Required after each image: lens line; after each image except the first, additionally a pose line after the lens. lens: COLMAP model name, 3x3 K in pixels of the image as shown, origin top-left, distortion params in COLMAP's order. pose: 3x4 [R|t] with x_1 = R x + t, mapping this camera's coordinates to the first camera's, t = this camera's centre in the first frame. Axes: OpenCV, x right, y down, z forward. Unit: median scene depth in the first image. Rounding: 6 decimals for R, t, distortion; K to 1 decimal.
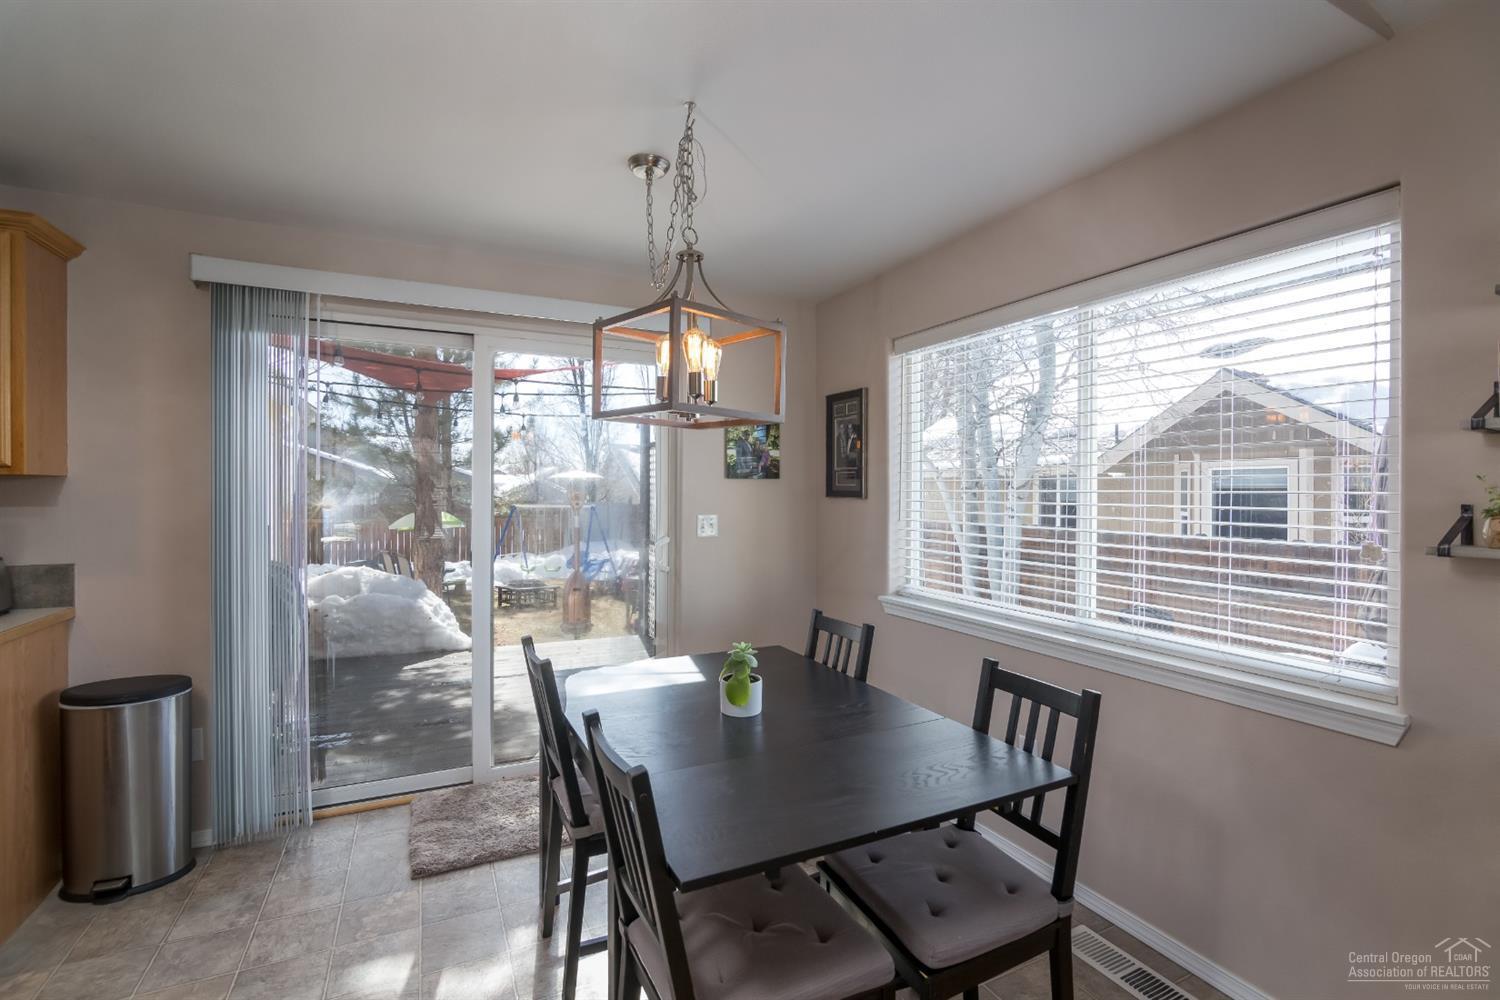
lens RADIAL K [[662.7, 0, 743.7], [0, 662.7, 499.0], [0, 0, 1]] dist [-0.014458, -0.000533]
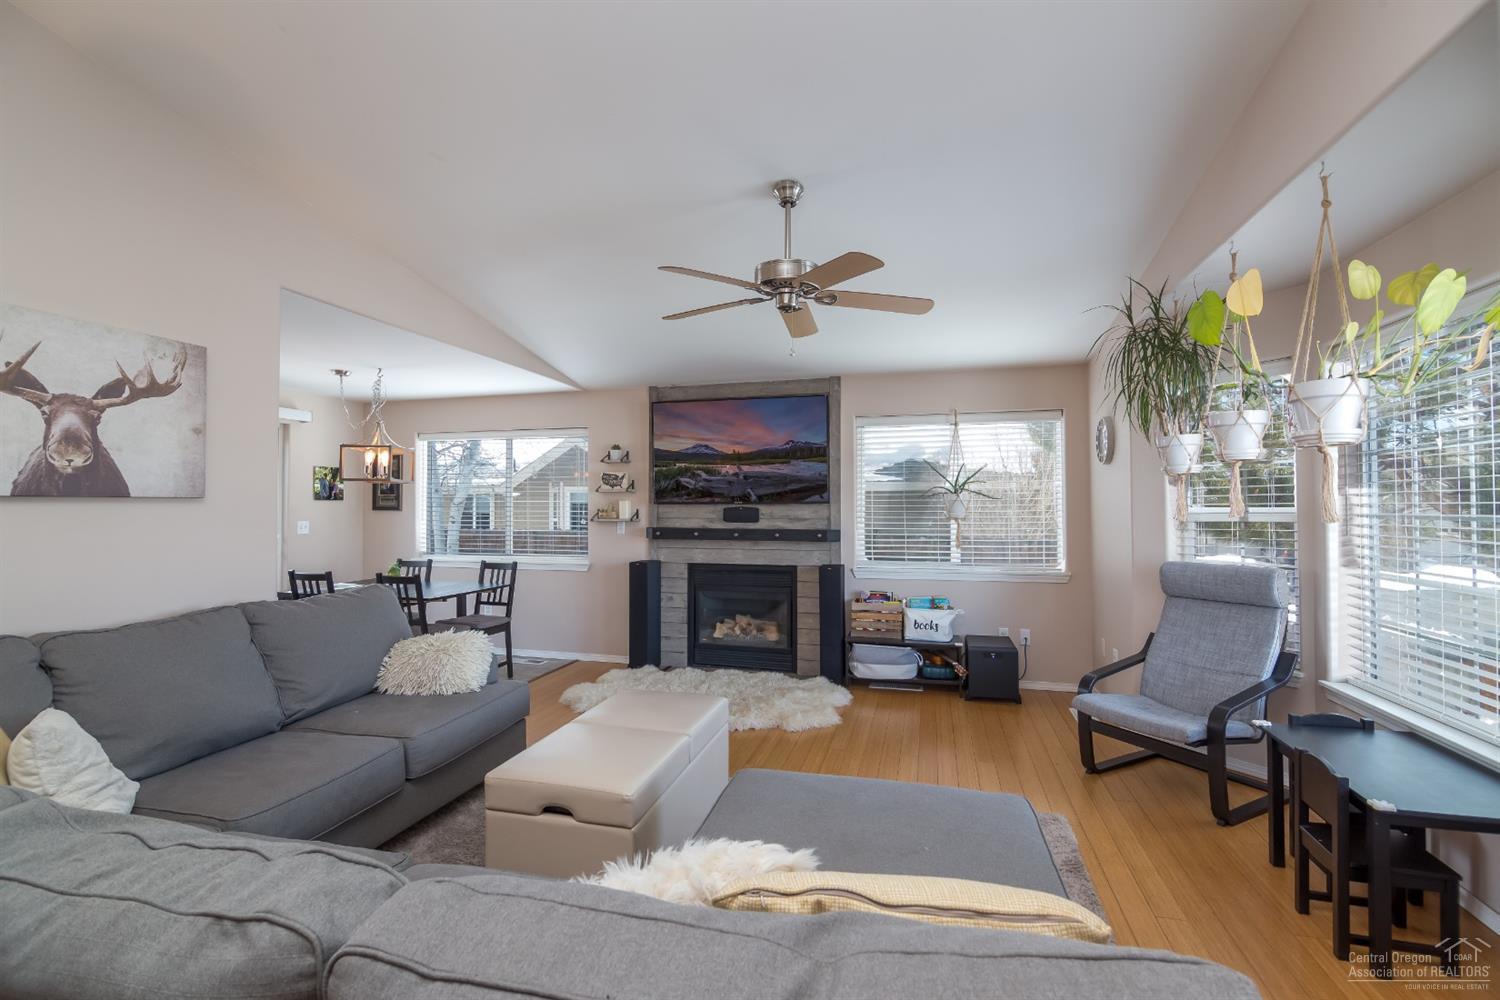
lens RADIAL K [[662.7, 0, 749.9], [0, 662.7, 494.8], [0, 0, 1]] dist [-0.014458, -0.000533]
pose [[0.655179, 0.003459, 0.755466, -1.174129], [0.016340, 0.999691, -0.018749, 0.011657], [-0.755297, 0.024628, 0.654920, -2.025411]]
